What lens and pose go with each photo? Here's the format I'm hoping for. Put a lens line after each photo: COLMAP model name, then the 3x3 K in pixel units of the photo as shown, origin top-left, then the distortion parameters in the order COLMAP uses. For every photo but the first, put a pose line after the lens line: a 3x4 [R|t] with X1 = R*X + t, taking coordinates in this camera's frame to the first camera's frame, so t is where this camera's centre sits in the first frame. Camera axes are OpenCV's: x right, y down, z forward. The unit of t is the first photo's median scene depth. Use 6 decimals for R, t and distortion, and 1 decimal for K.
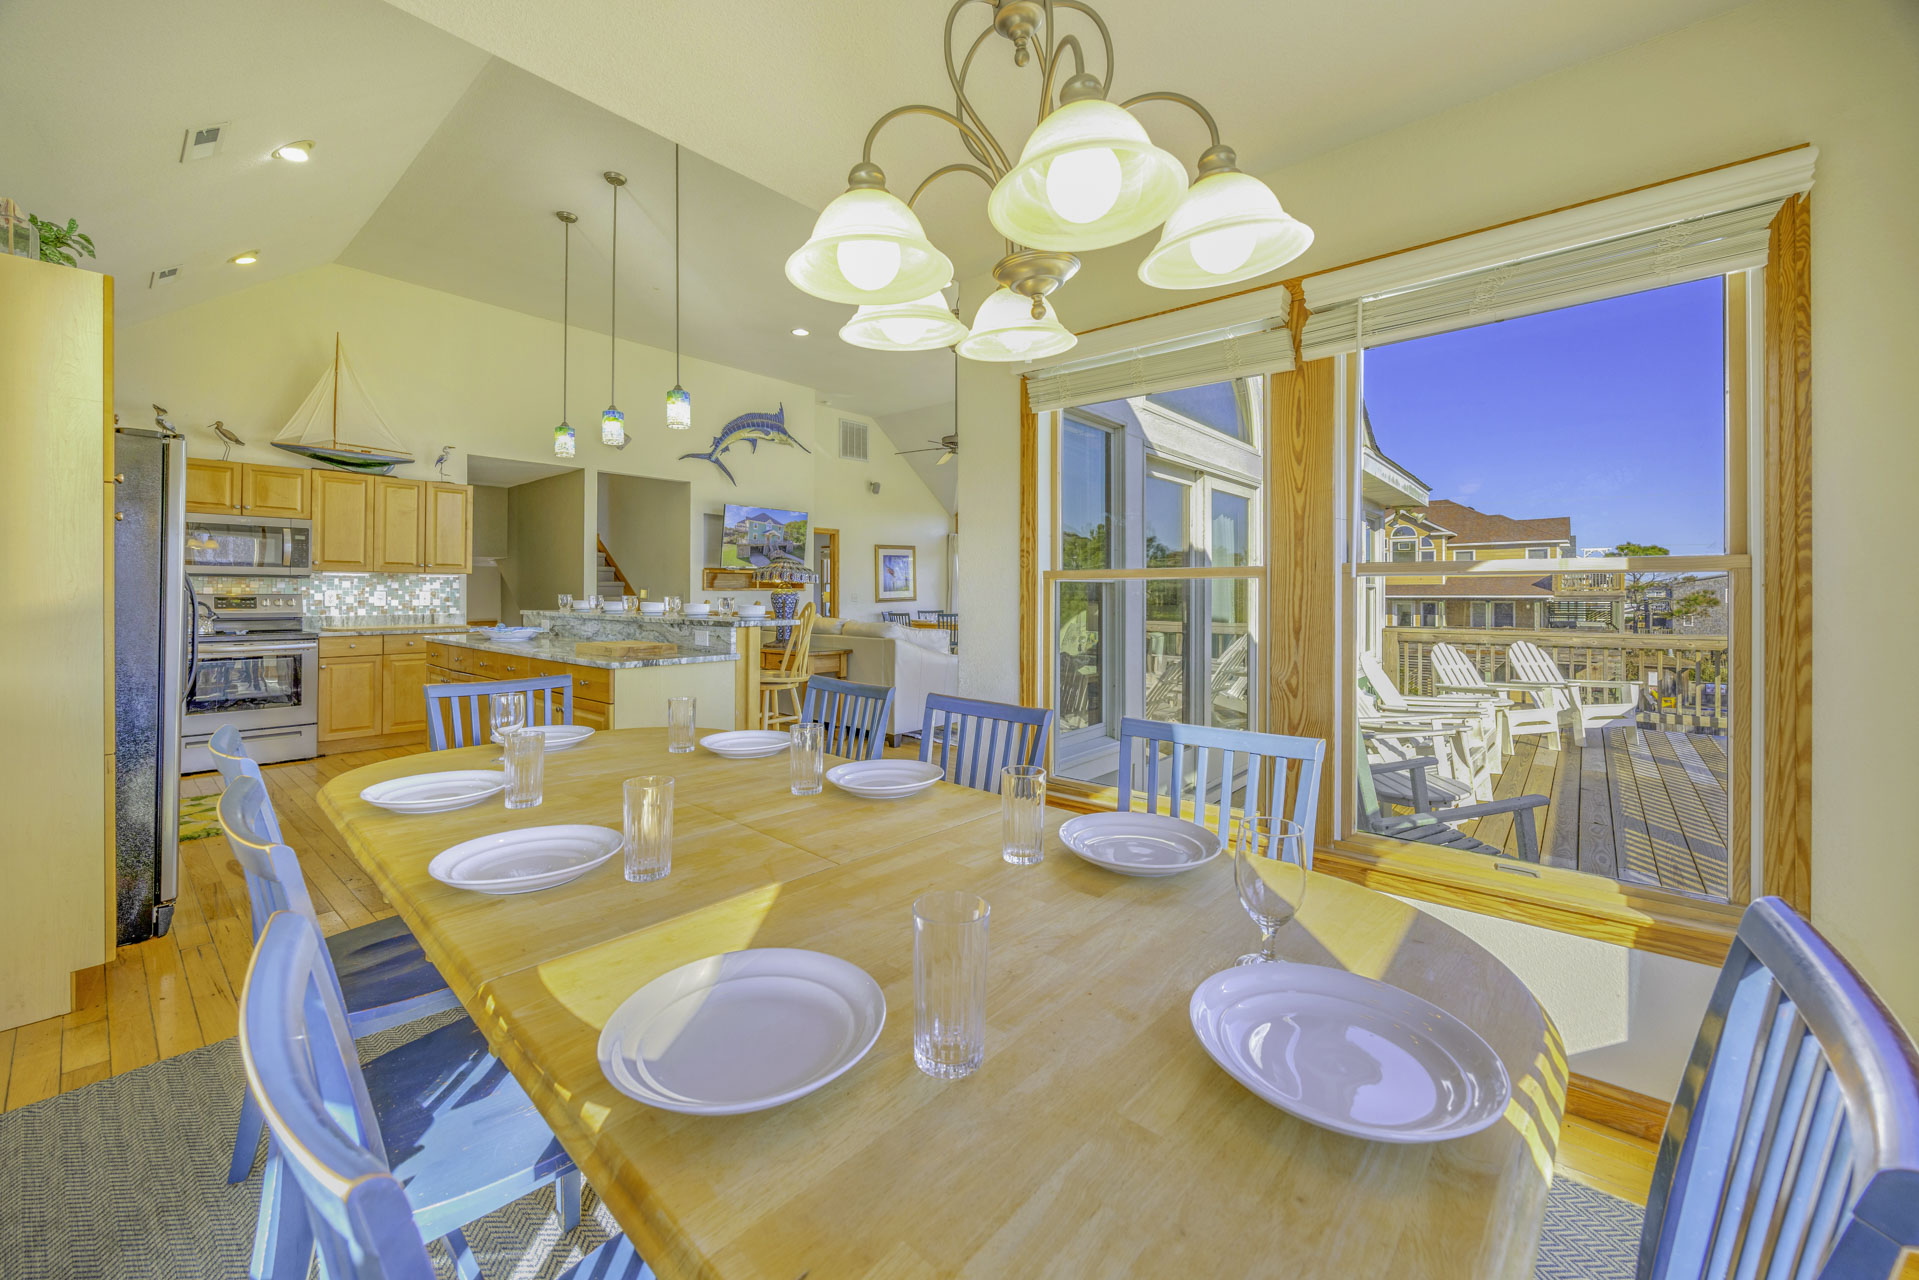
lens RADIAL K [[749.6, 0, 956.7], [0, 749.6, 592.3], [0, 0, 1]] dist [-0.001057, -0.000314]
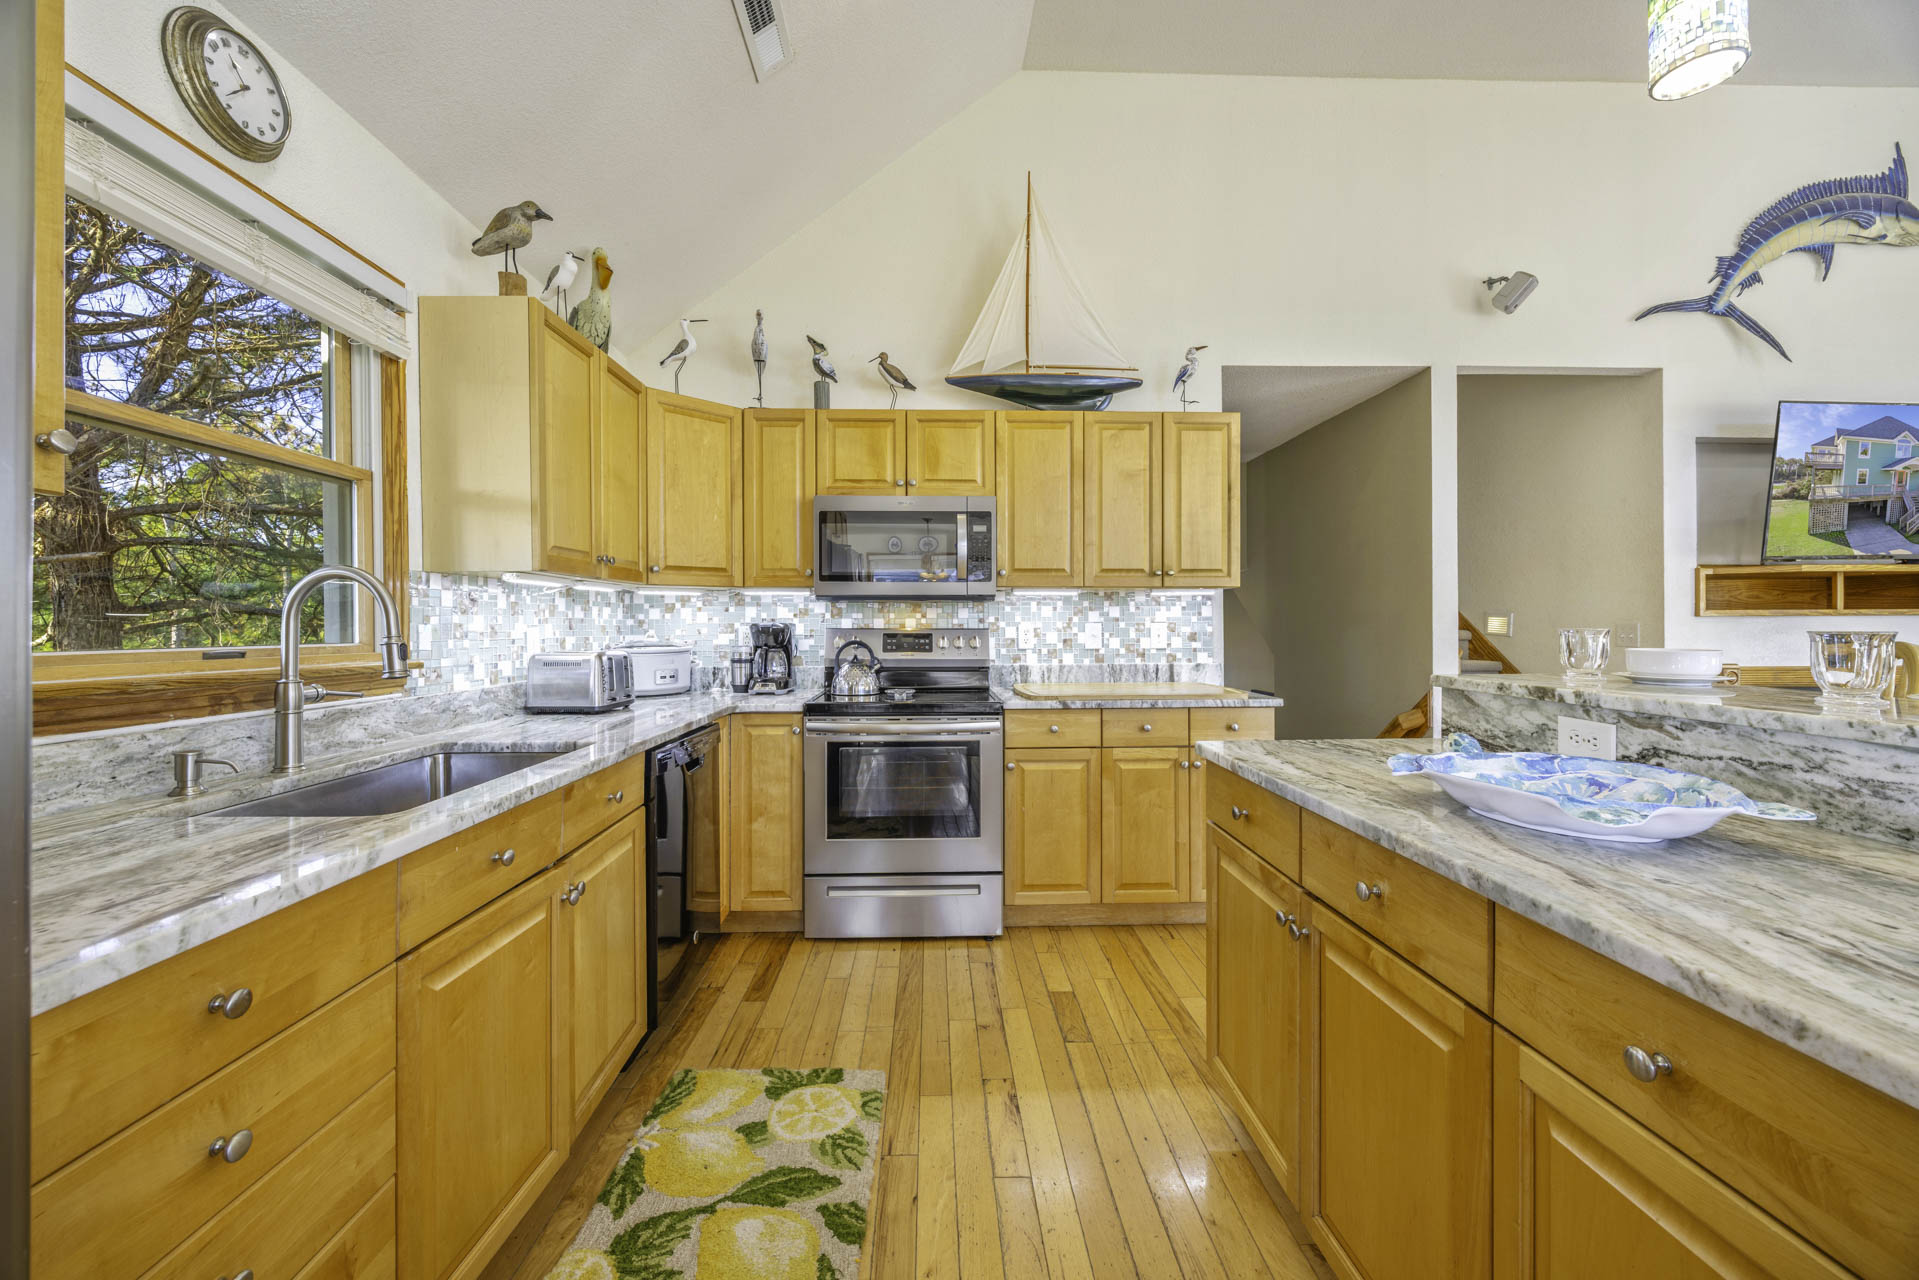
lens RADIAL K [[748.4, 0, 954.9], [0, 748.4, 601.1], [0, 0, 1]] dist [0.001309, 0.005675]
pose [[0.678351, -0.029422, -0.734148, -0.405188], [0.007071, 0.999413, -0.033519, 0.000428], [0.734704, 0.017546, 0.678161, 0.513833]]
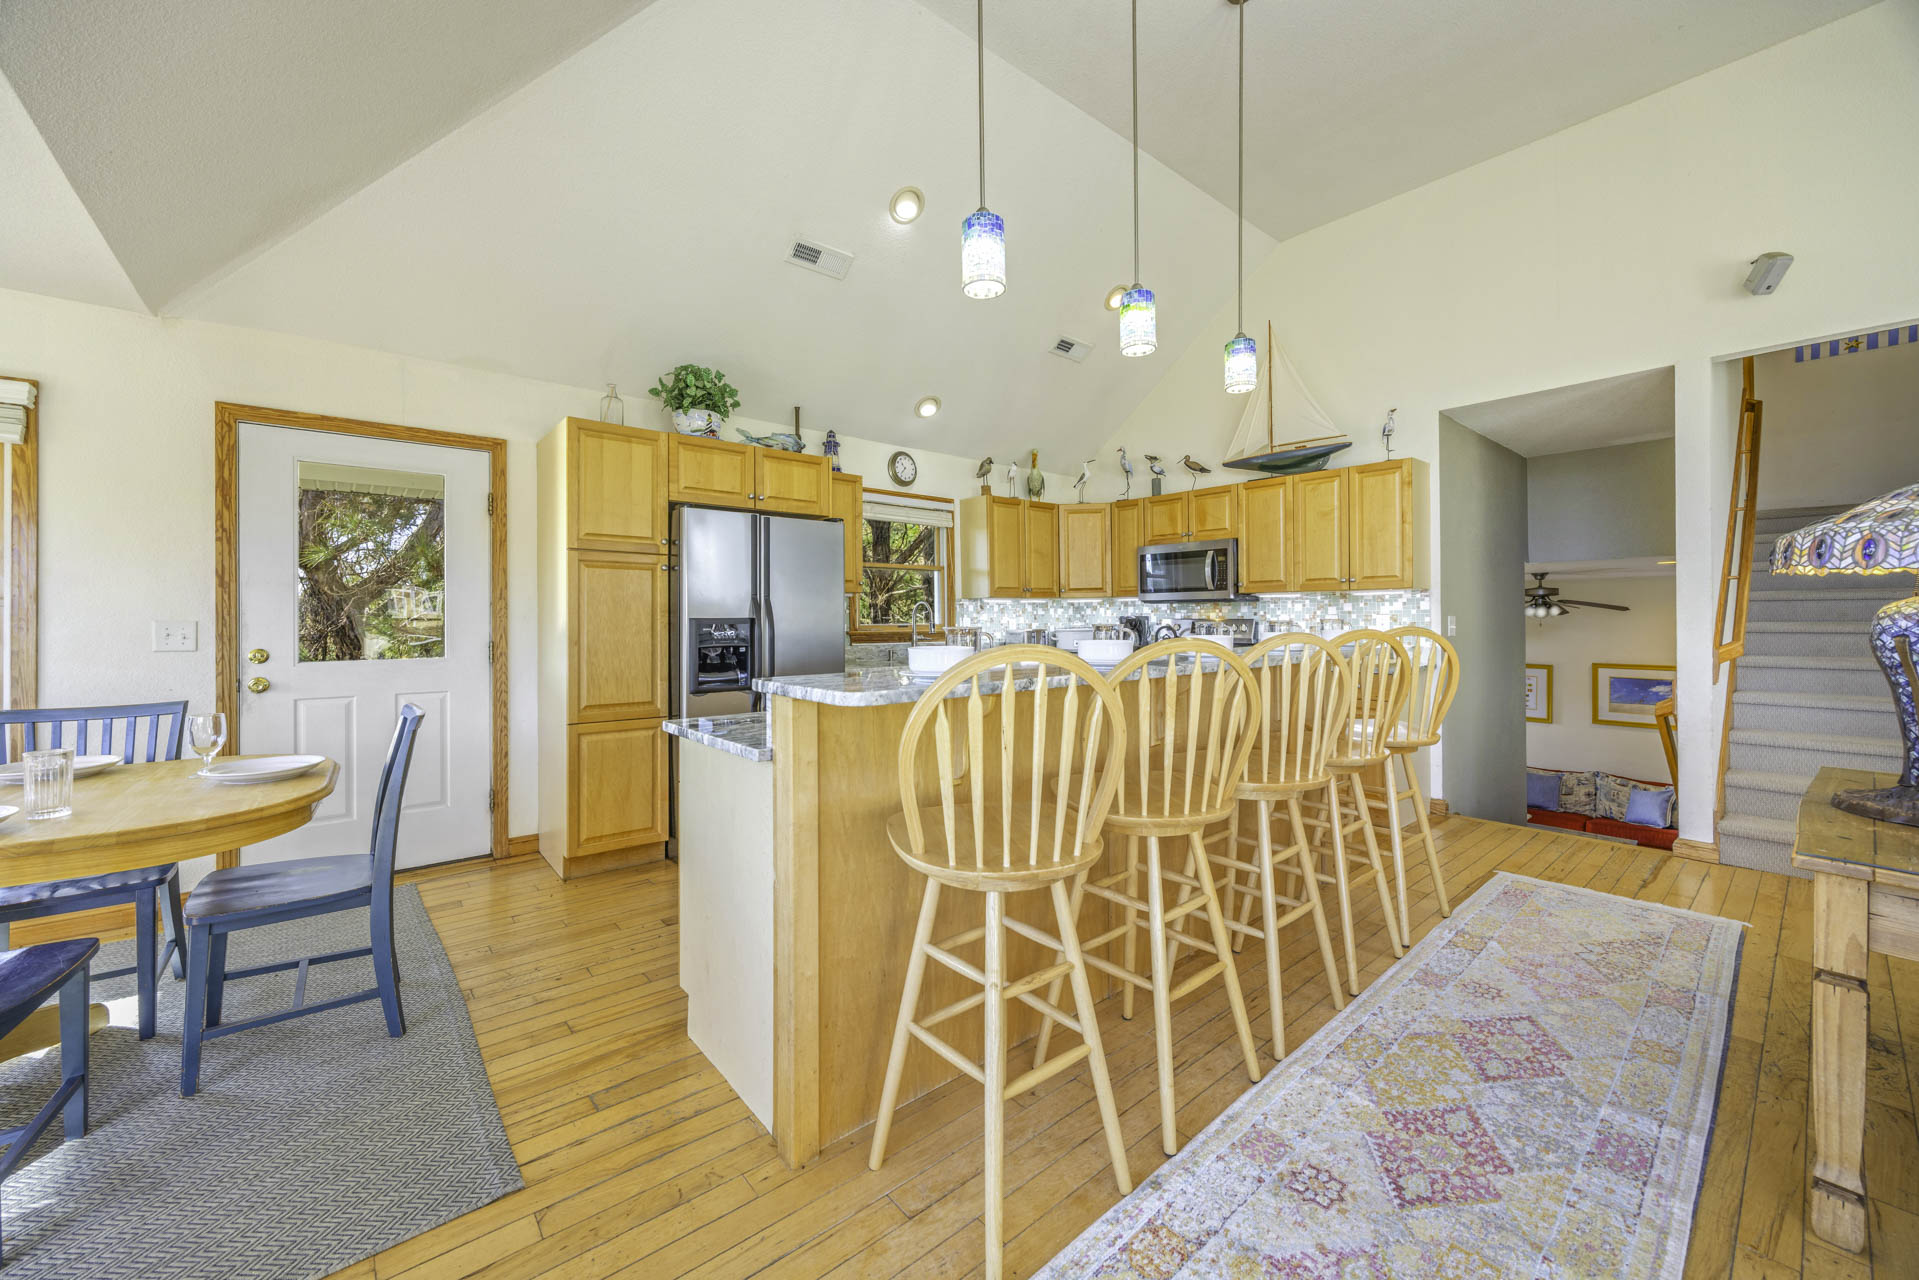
lens RADIAL K [[738.2, 0, 954.9], [0, 738.2, 618.2], [0, 0, 1]] dist [-0.002071, -0.000110]
pose [[-0.166863, -0.001244, -0.985979, 0.079989], [0.007765, 0.999967, -0.002576, 0.001034], [0.985949, -0.008086, -0.166848, 0.699922]]
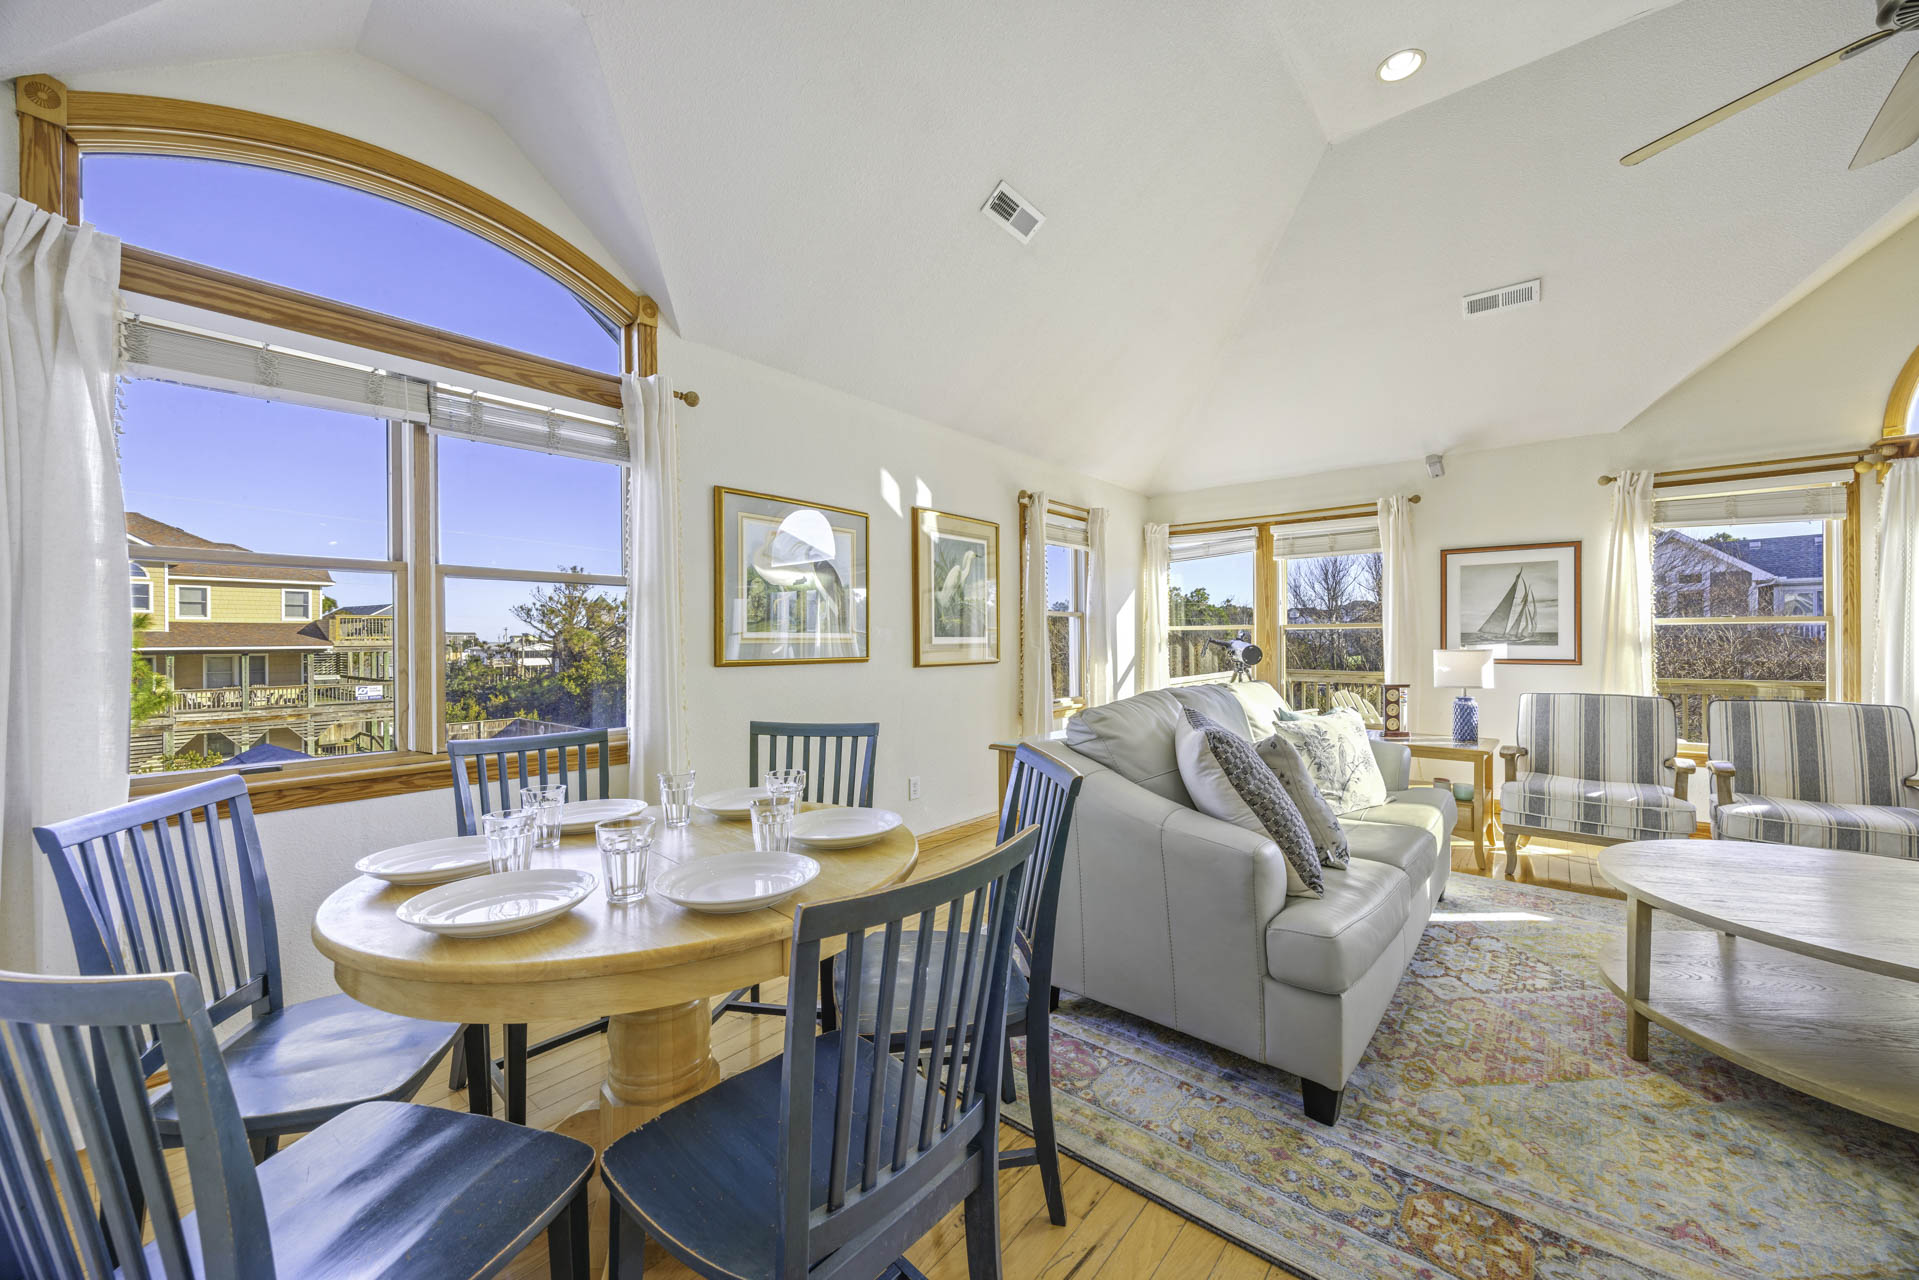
lens RADIAL K [[725.0, 0, 936.6], [0, 725.0, 645.3], [0, 0, 1]] dist [-0.001538, -0.000513]
pose [[-0.004766, -0.008866, 0.999949, -0.264222], [0.005088, 0.999948, 0.008890, 0.000811], [-0.999976, 0.005130, -0.004721, 1.613334]]
